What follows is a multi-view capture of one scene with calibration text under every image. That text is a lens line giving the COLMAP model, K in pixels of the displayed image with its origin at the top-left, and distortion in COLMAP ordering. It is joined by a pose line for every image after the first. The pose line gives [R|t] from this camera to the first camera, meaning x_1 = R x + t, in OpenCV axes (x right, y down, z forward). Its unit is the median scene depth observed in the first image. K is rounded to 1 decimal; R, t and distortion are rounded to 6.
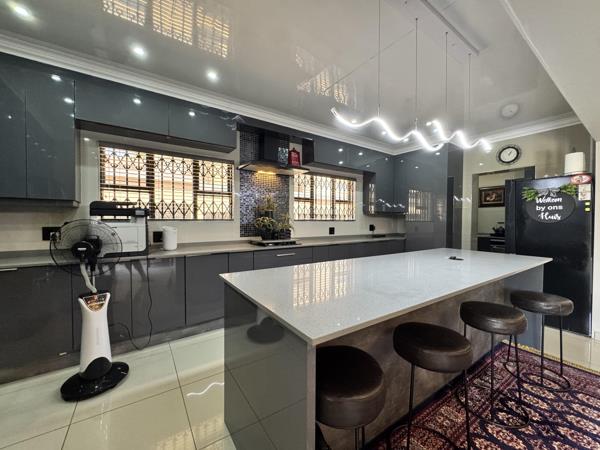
lens RADIAL K [[248.5, 0, 309.2], [0, 248.5, 221.8], [0, 0, 1]] dist [0.082350, -0.032331]
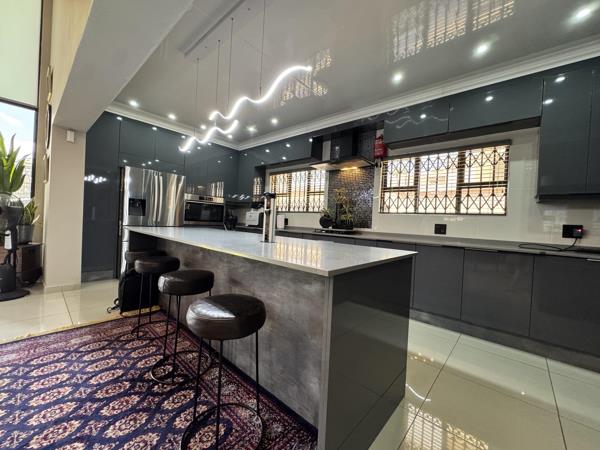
lens RADIAL K [[240.1, 0, 300.4], [0, 240.1, 224.9], [0, 0, 1]] dist [-0.000029, 0.000054]
pose [[0.230211, 0.054288, -0.971625, 0.611305], [-0.022653, 0.998471, 0.050421, -0.000668], [0.972877, 0.010403, 0.231088, 0.423634]]
